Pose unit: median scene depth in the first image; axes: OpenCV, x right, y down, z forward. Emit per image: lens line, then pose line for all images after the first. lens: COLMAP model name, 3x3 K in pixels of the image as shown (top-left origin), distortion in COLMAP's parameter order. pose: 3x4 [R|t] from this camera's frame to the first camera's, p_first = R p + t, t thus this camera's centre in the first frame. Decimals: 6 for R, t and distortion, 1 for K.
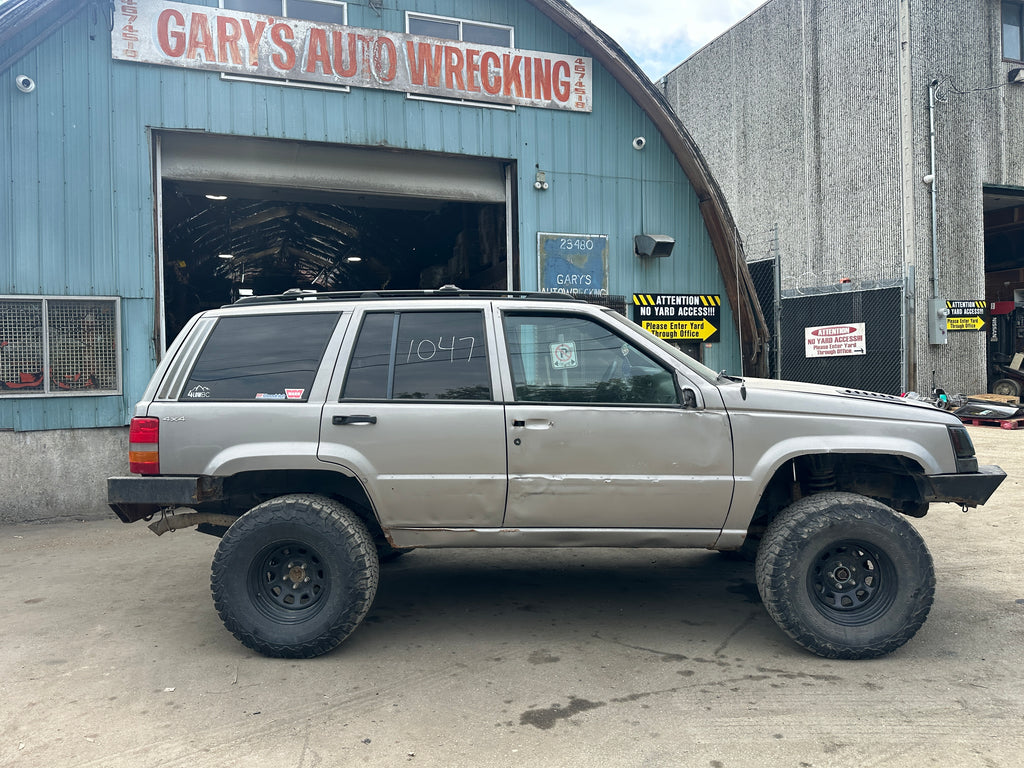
lens RADIAL K [[724.6, 0, 510.5], [0, 724.6, 375.9], [0, 0, 1]] dist [0.020988, -0.026923]
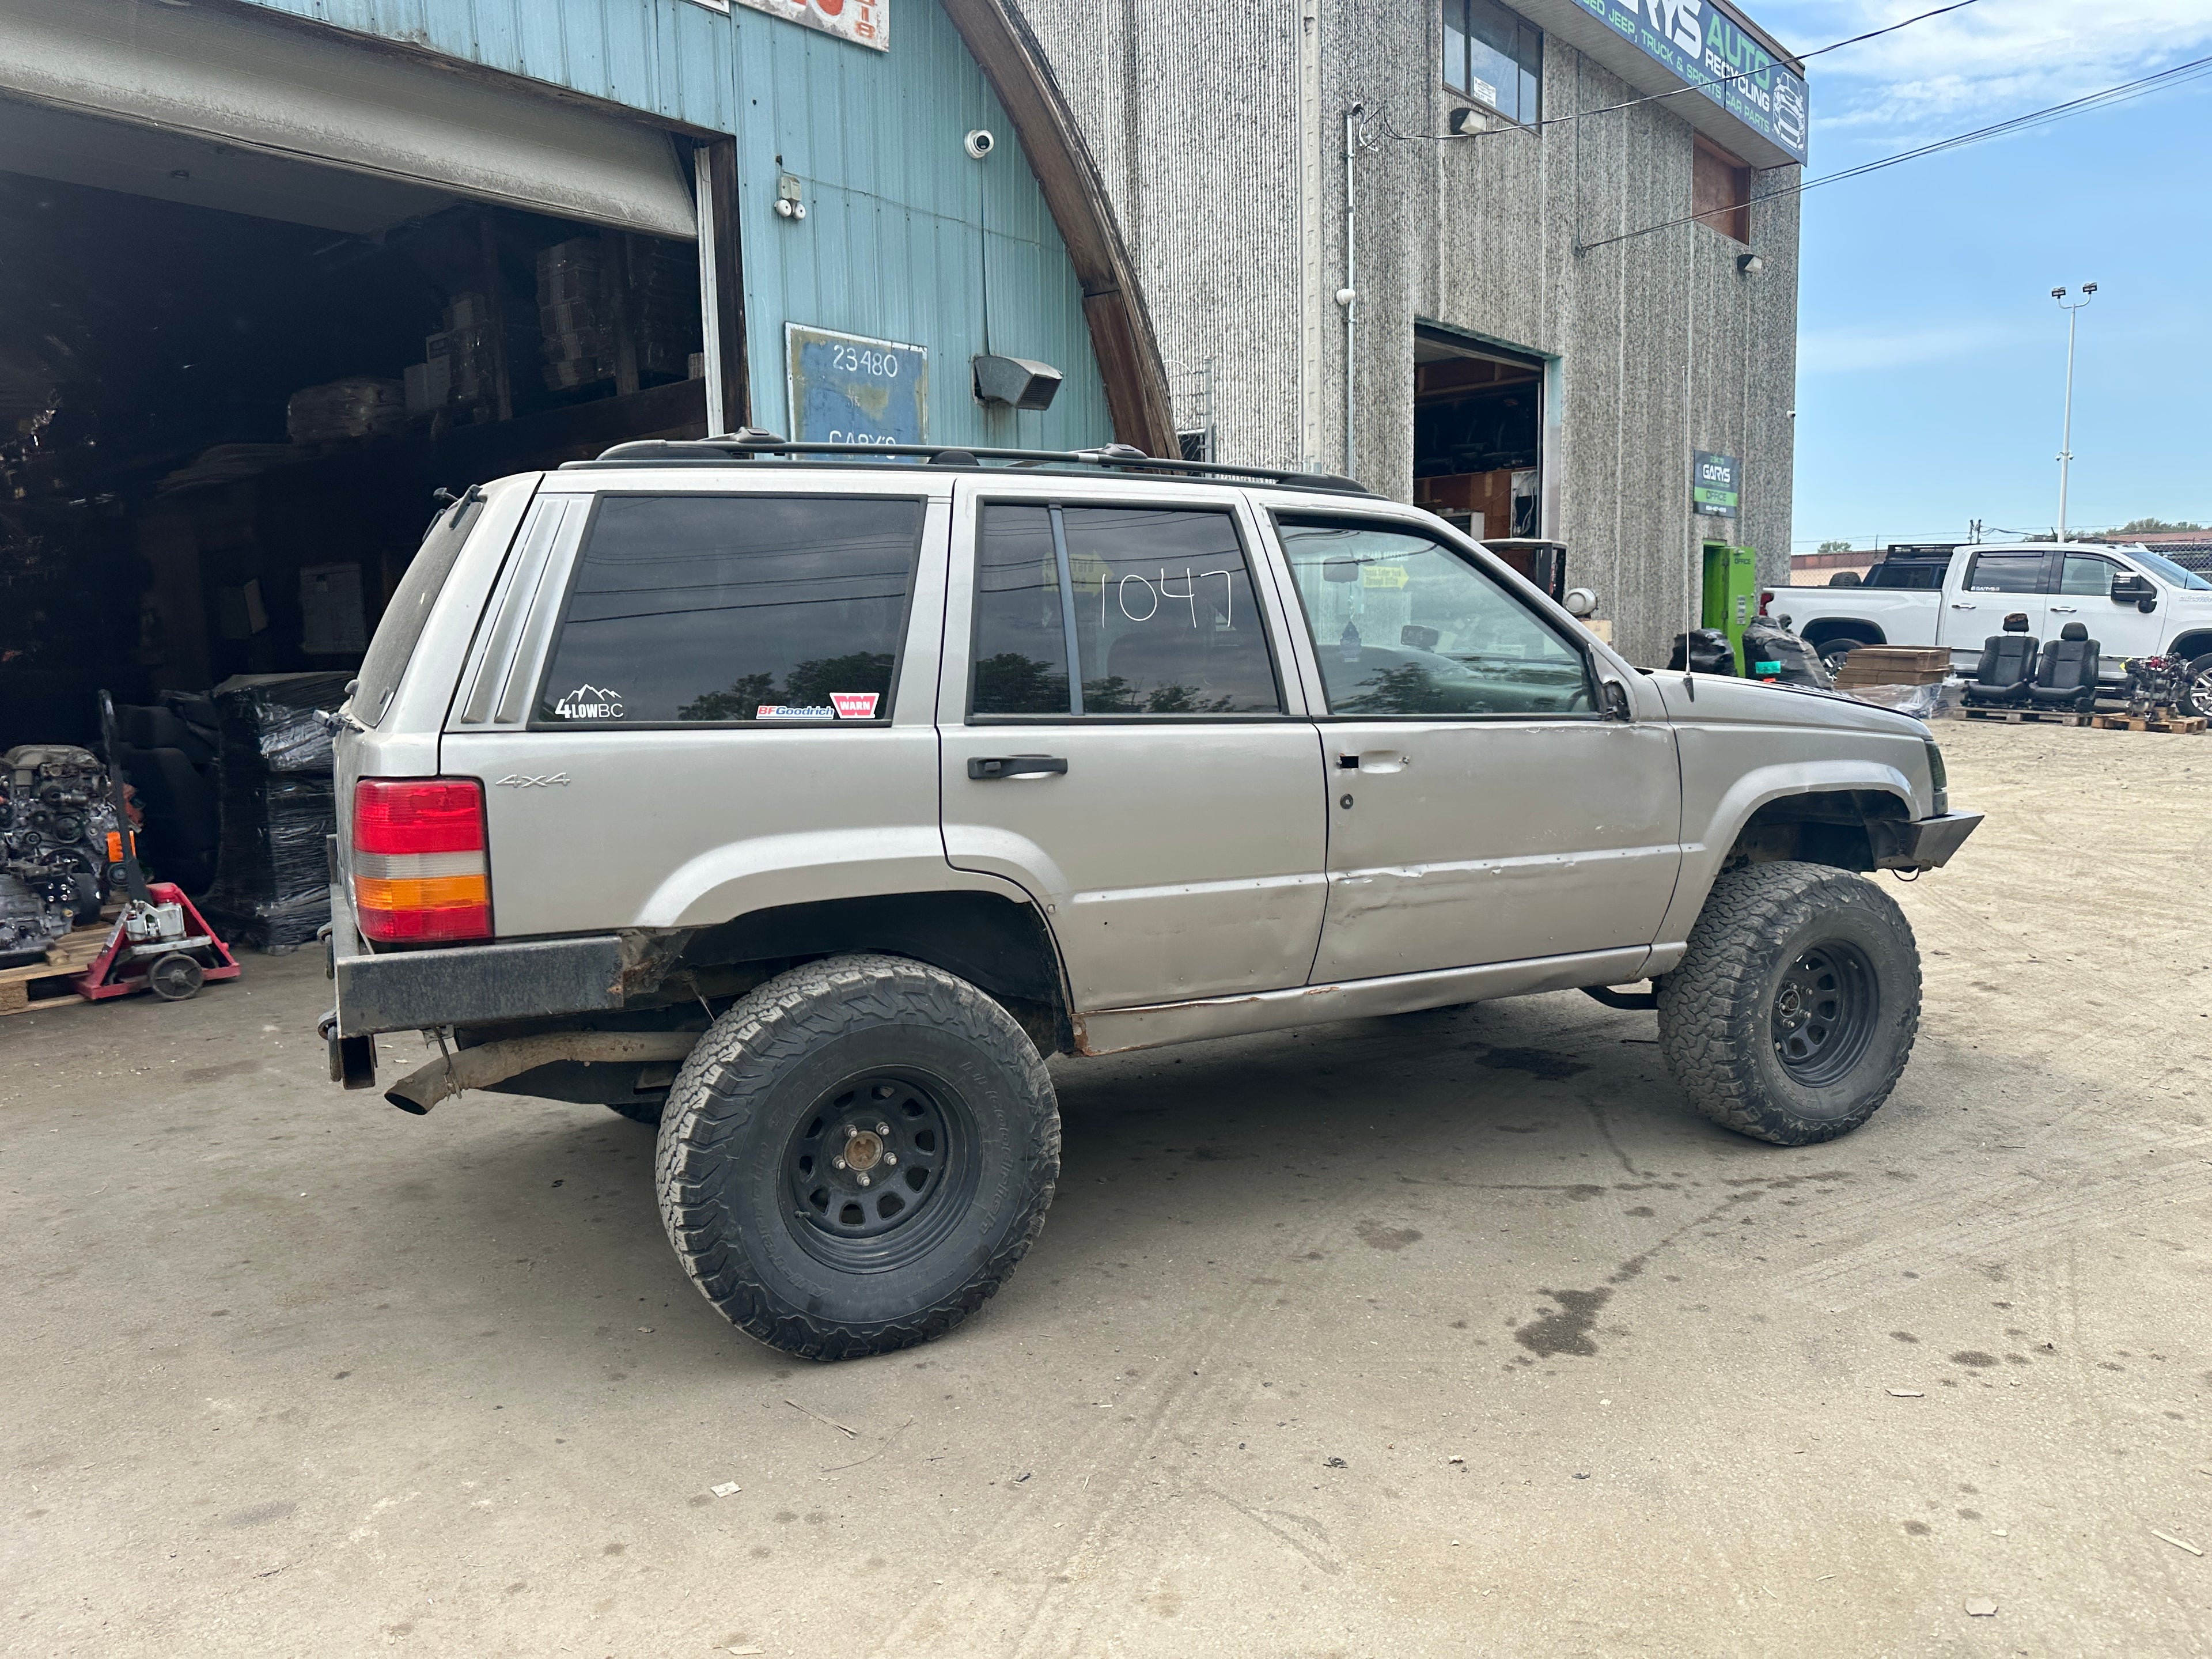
lens RADIAL K [[1565.2, 0, 1117.9], [0, 1565.2, 836.1], [0, 0, 1]] dist [0.020988, -0.026923]
pose [[0.868289, -0.057154, 0.492755, -0.277830], [0.006189, 0.994511, 0.104447, 0.003879], [-0.496020, -0.087640, 0.863877, 0.091955]]
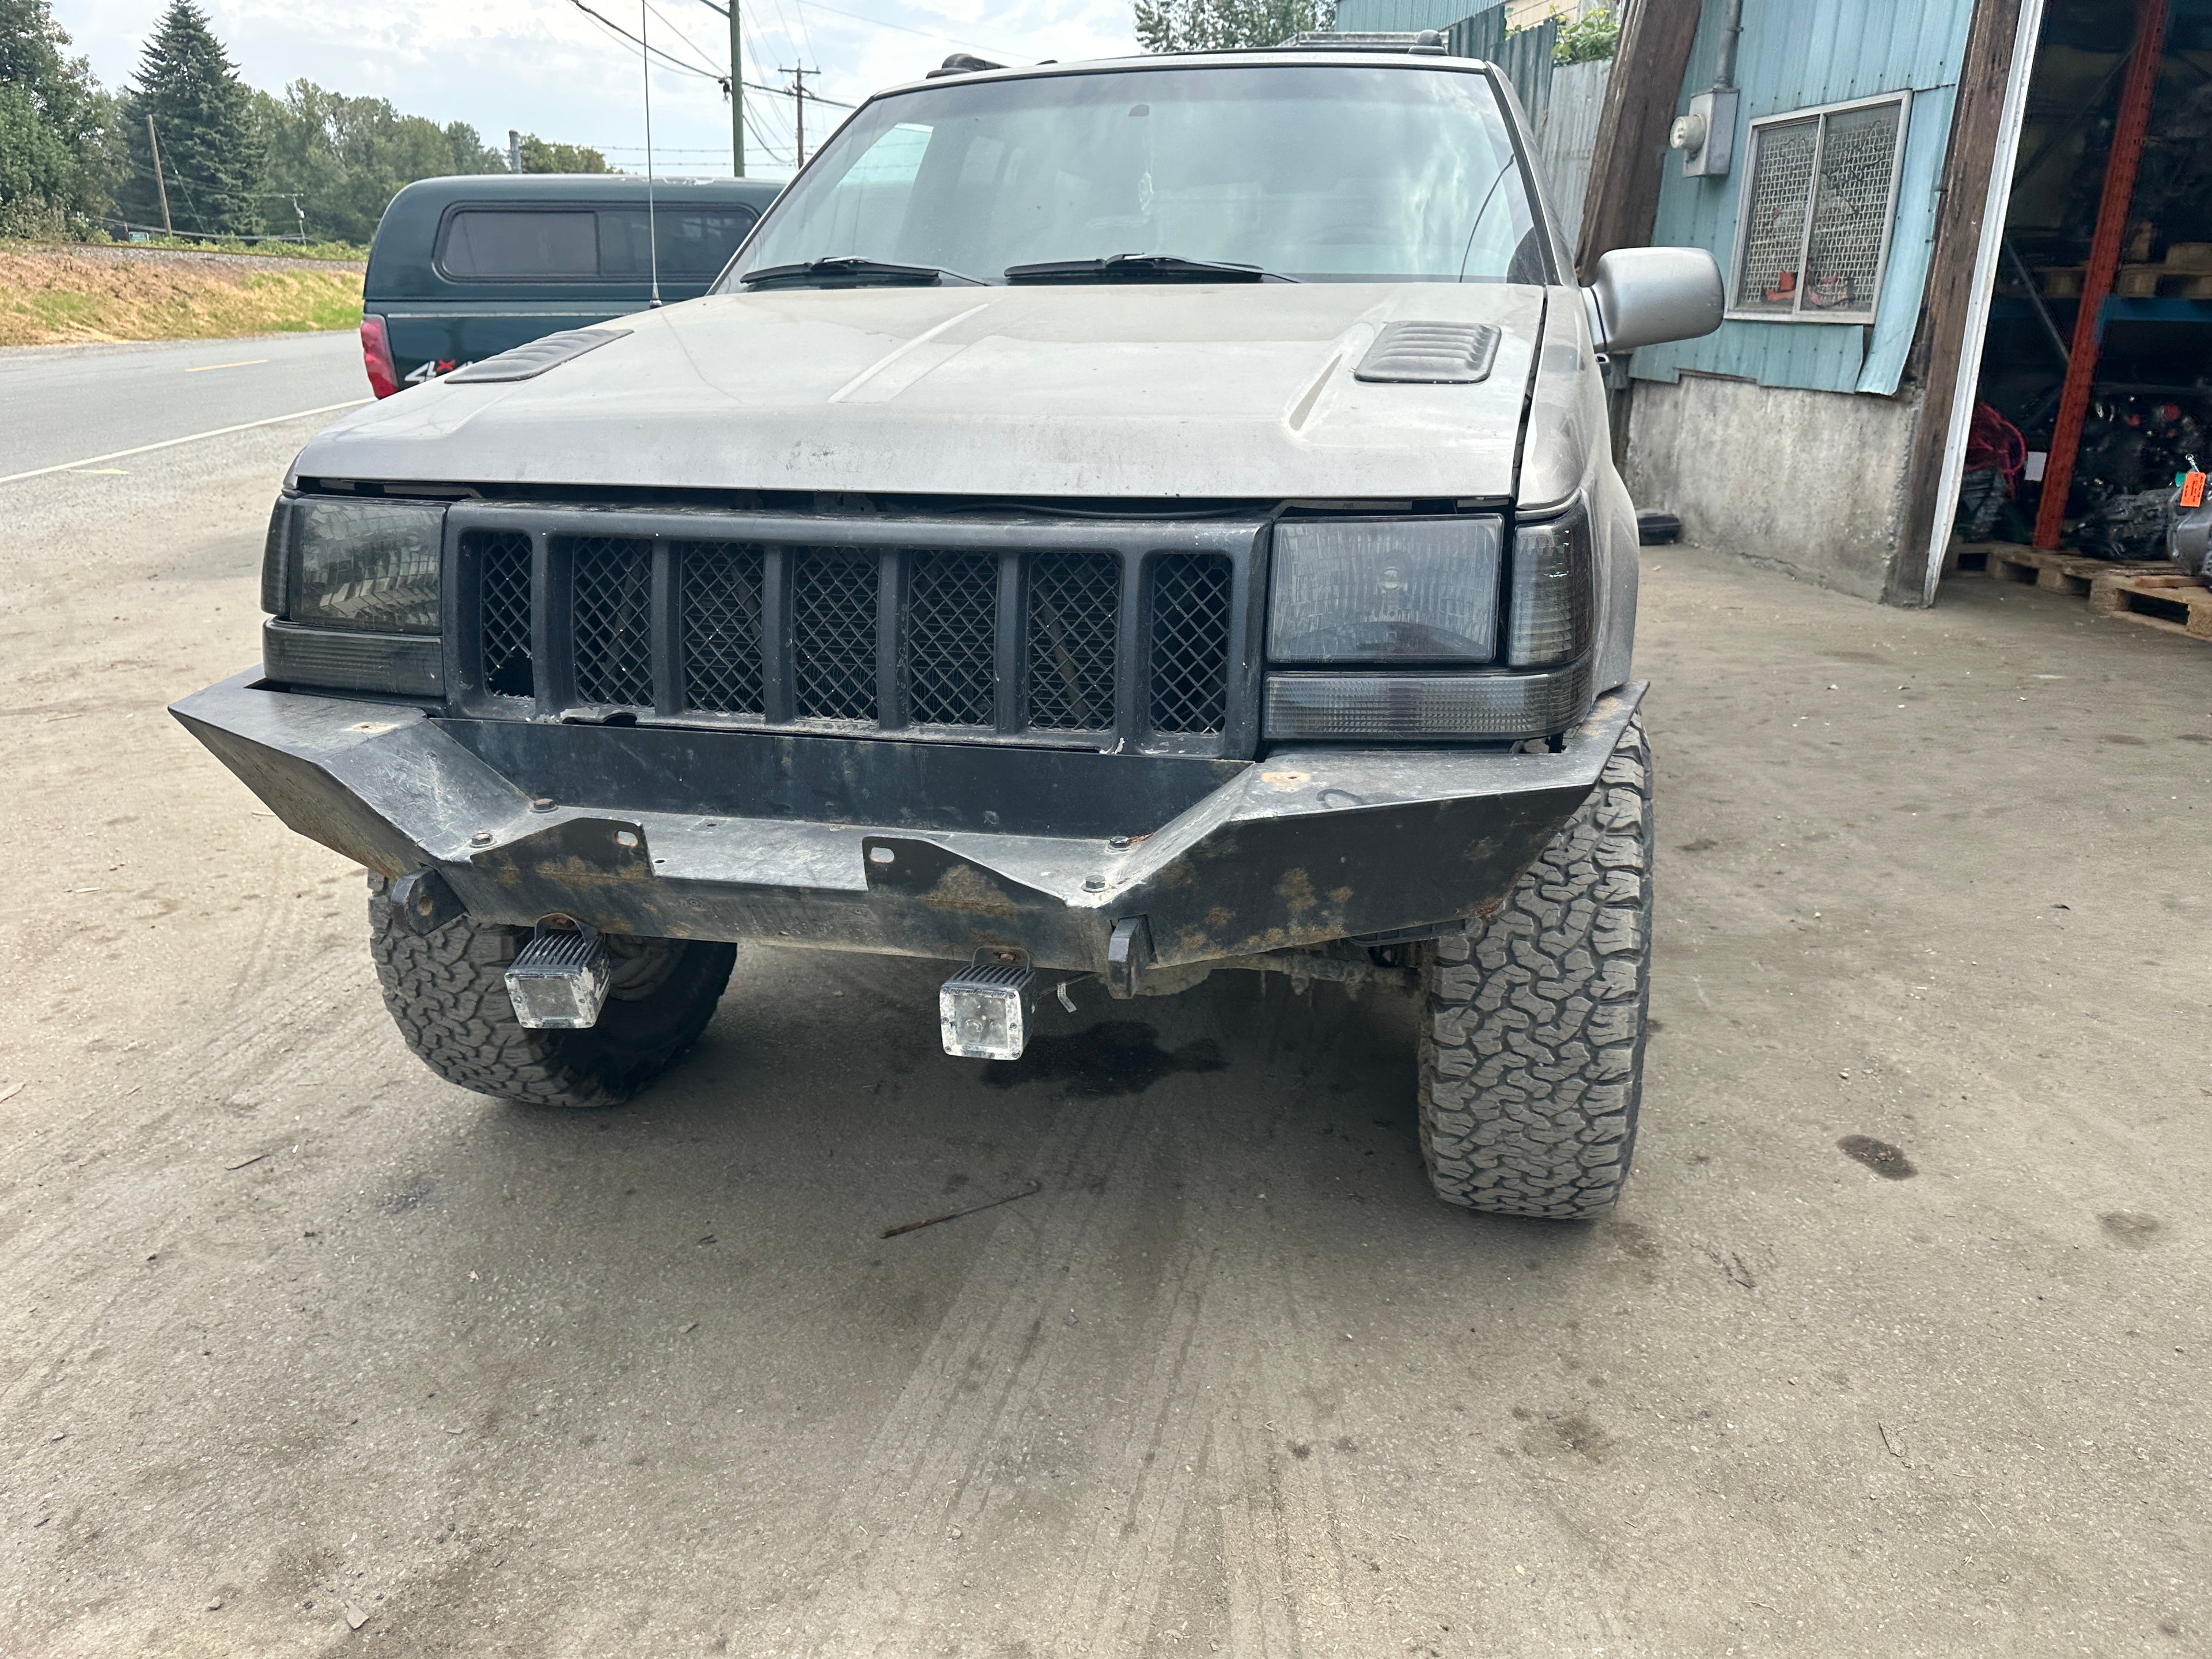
lens RADIAL K [[1565.2, 0, 1112.0], [0, 1565.2, 827.3], [0, 0, 1]] dist [0.020988, -0.026923]
pose [[-0.184982, 0.333785, -0.924321, 0.503045], [-0.015209, 0.939468, 0.342298, -0.005645], [0.982624, 0.077377, -0.168709, 0.626749]]
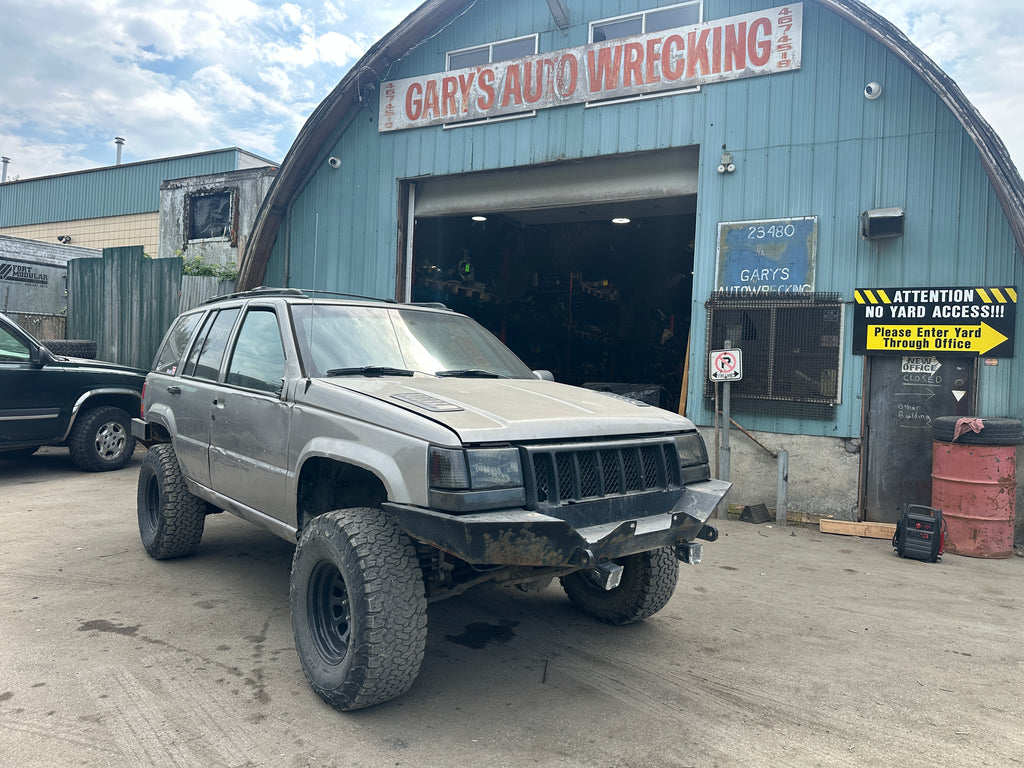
lens RADIAL K [[724.6, 0, 513.4], [0, 724.6, 374.3], [0, 0, 1]] dist [0.020988, -0.026923]
pose [[0.676366, 0.043148, -0.735301, 0.546904], [-0.060891, 0.998141, 0.002561, -0.005376], [0.734044, 0.043041, 0.677736, 0.248401]]
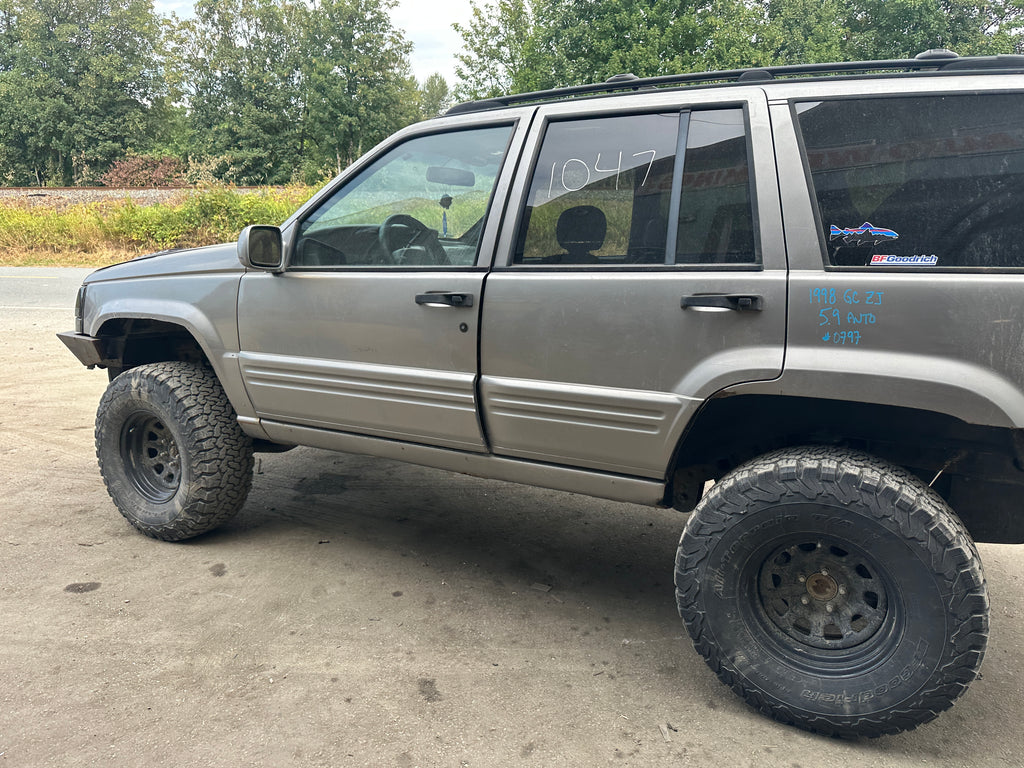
lens RADIAL K [[724.6, 0, 511.1], [0, 724.6, 377.5], [0, 0, 1]] dist [0.020988, -0.026923]
pose [[-0.909598, -0.070249, 0.409508, -0.128684], [0.022334, 0.975911, 0.217022, -0.010765], [-0.414889, 0.206549, -0.886118, 0.939032]]
